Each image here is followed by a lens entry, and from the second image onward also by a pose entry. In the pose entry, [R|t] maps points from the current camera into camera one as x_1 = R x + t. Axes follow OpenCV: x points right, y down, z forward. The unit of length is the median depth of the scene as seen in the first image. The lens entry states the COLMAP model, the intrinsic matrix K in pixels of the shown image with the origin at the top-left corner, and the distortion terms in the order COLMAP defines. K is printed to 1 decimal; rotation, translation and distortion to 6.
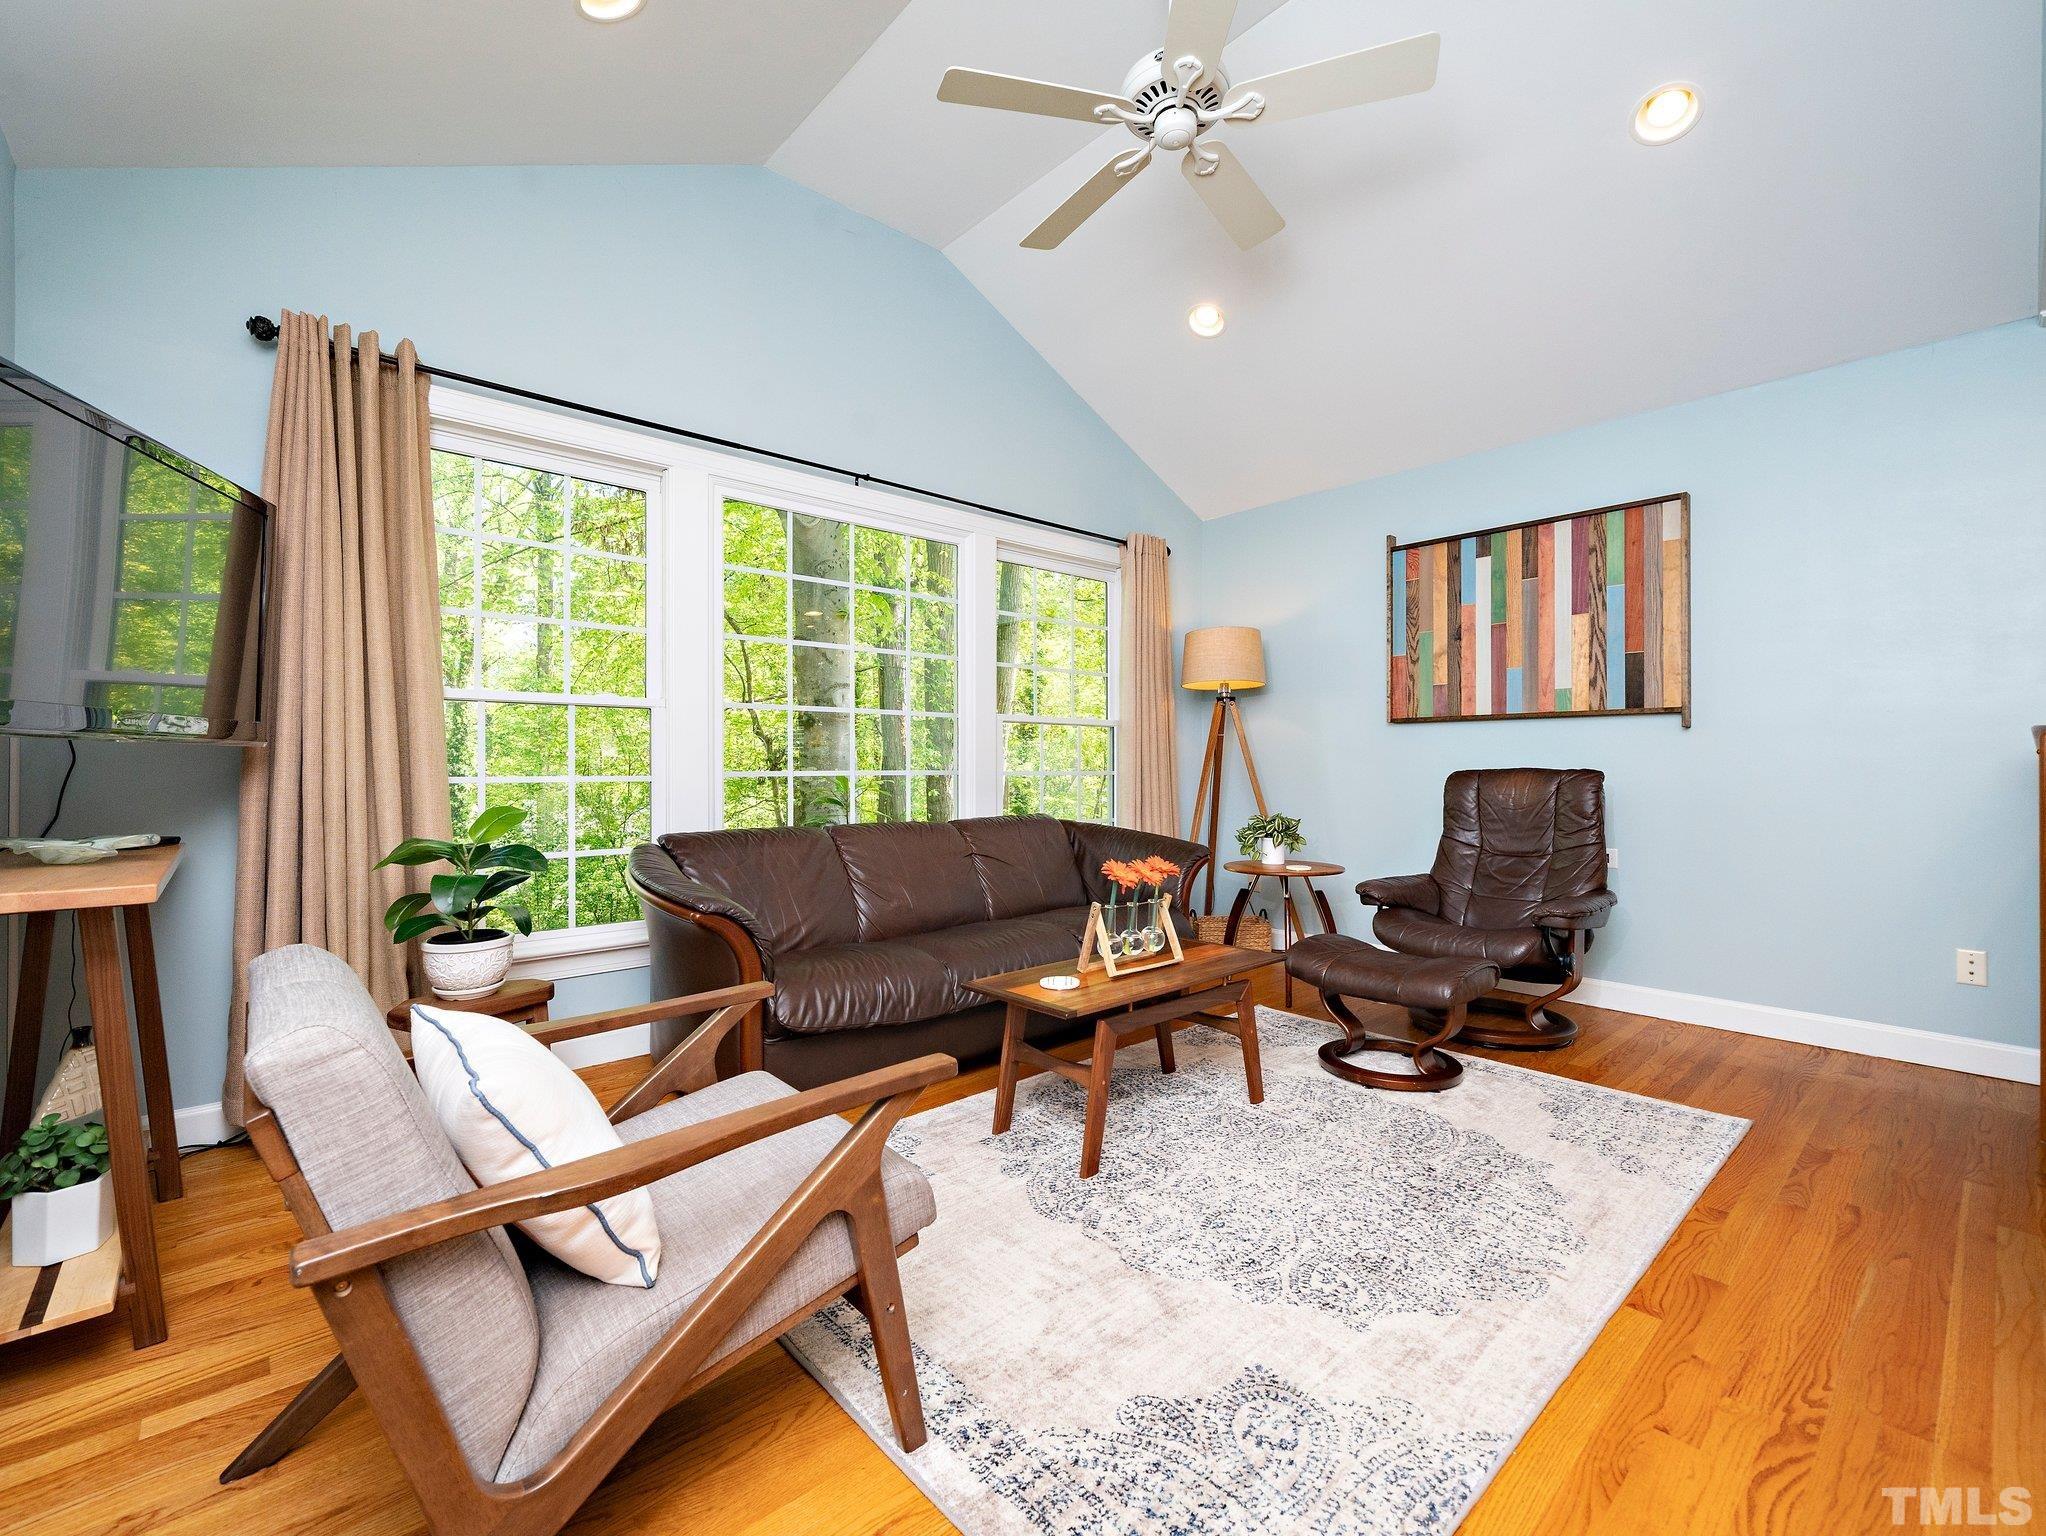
lens RADIAL K [[877.6, 0, 1026.0], [0, 877.6, 767.5], [0, 0, 1]] dist [0.001126, 0.000073]
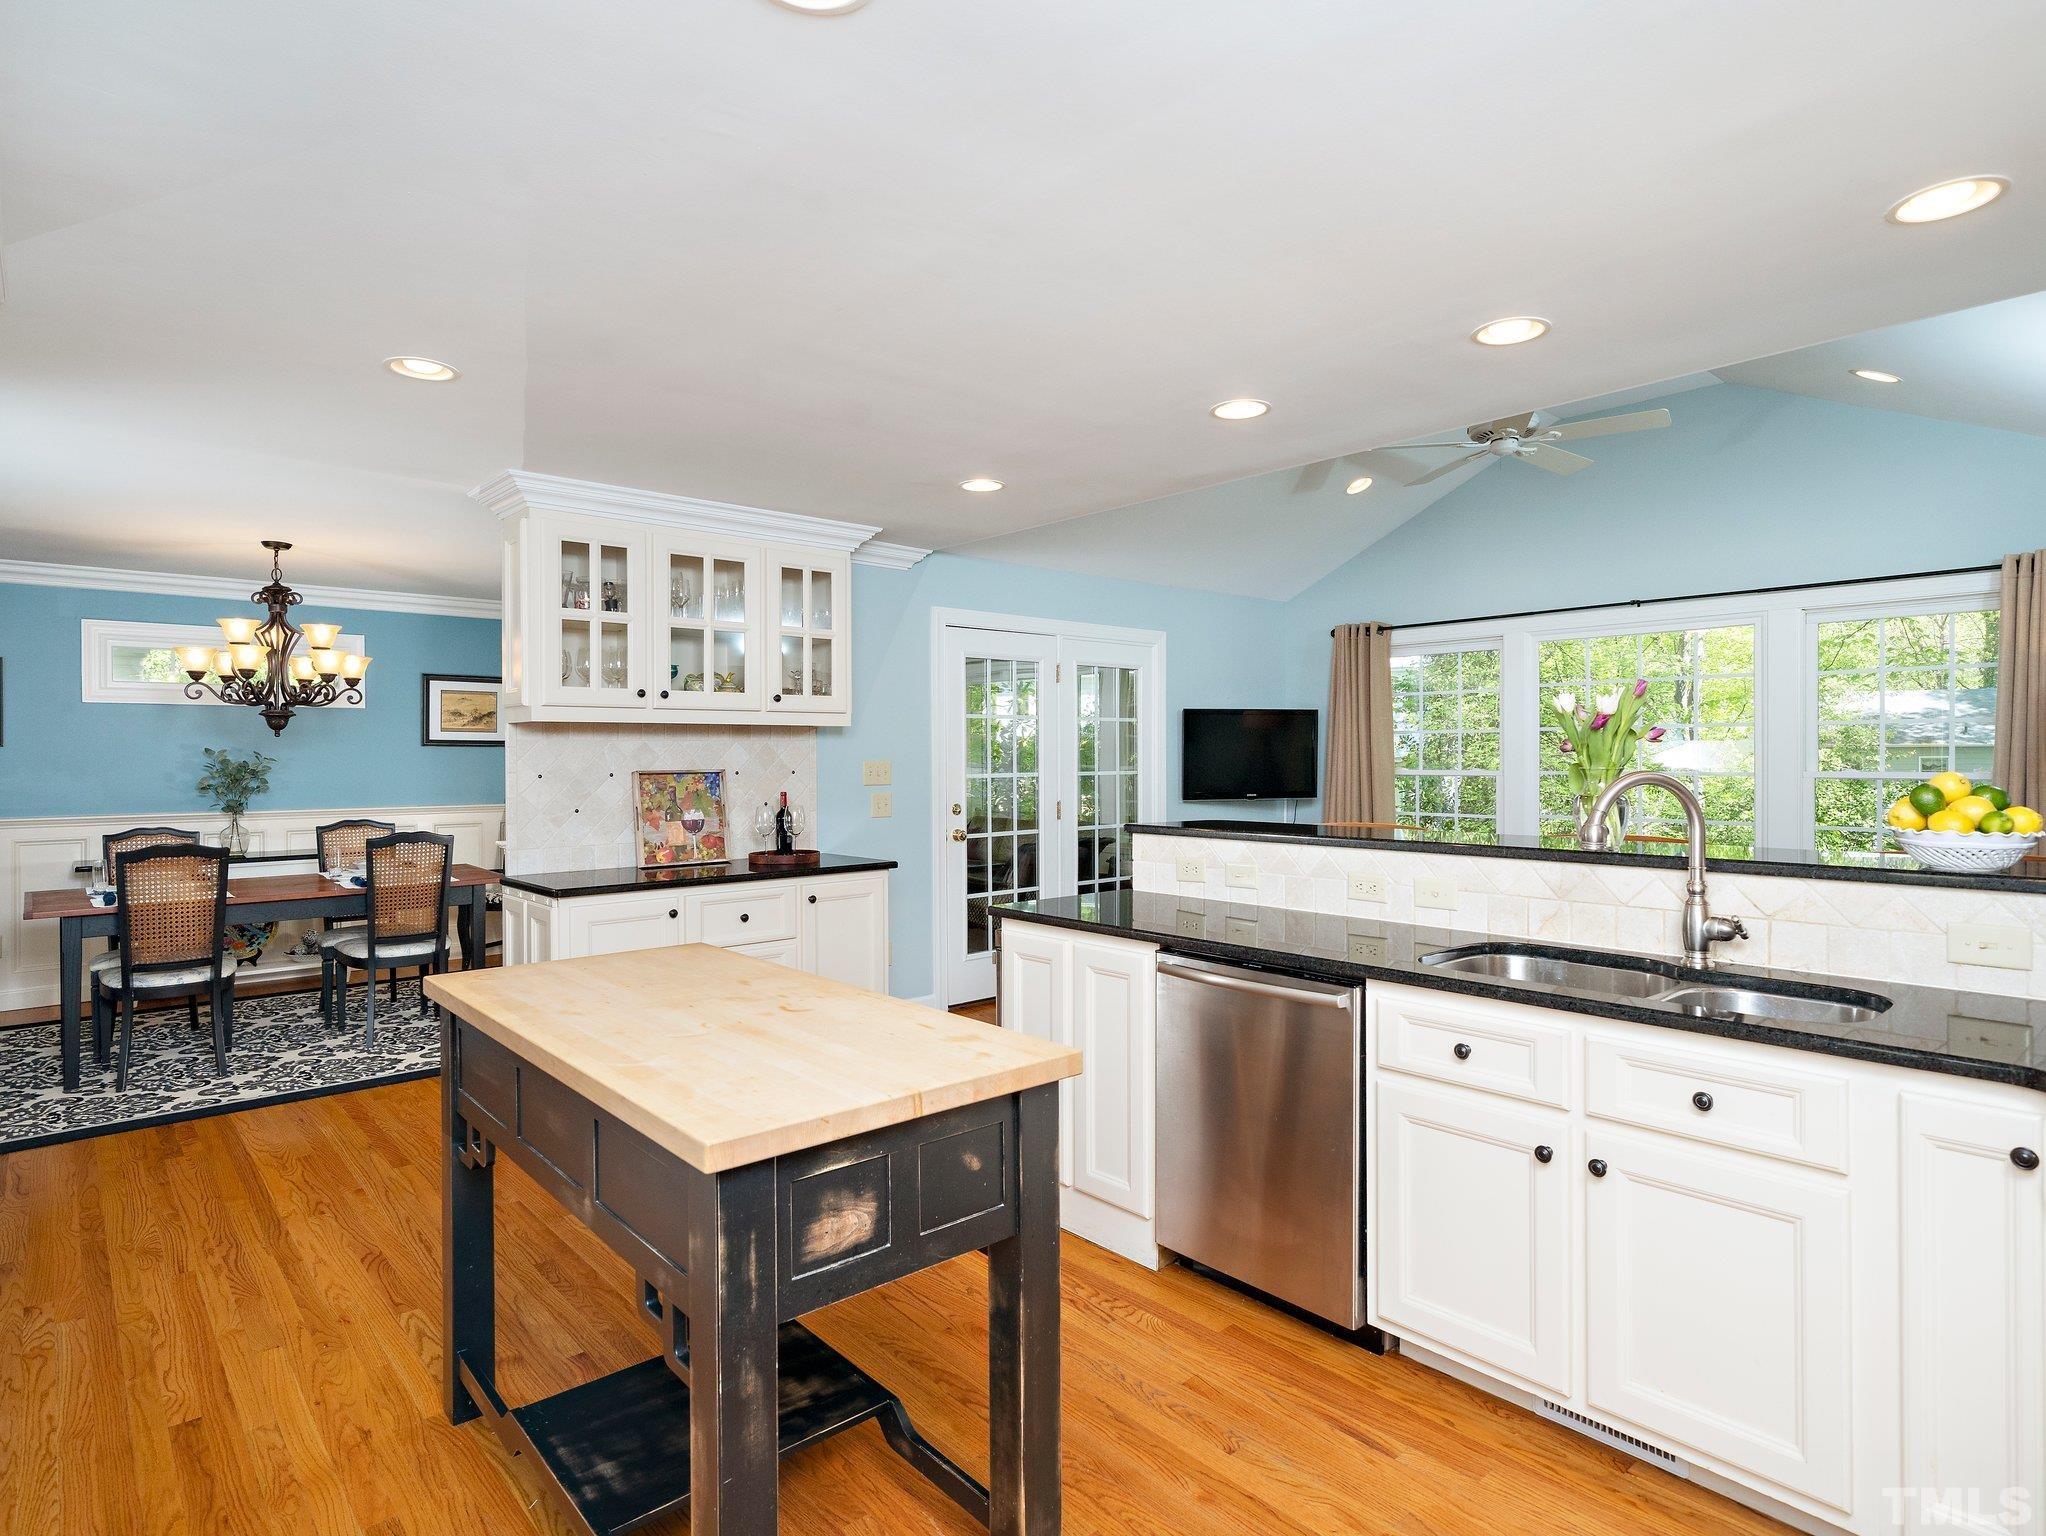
lens RADIAL K [[1140.6, 0, 1020.0], [0, 1140.6, 760.6], [0, 0, 1]] dist [0.003681, 0.000899]
pose [[-0.016511, 0.004282, -0.999855, 1.623561], [0.002773, 0.999987, 0.004237, -0.102058], [0.999860, -0.002703, -0.016523, 0.090909]]
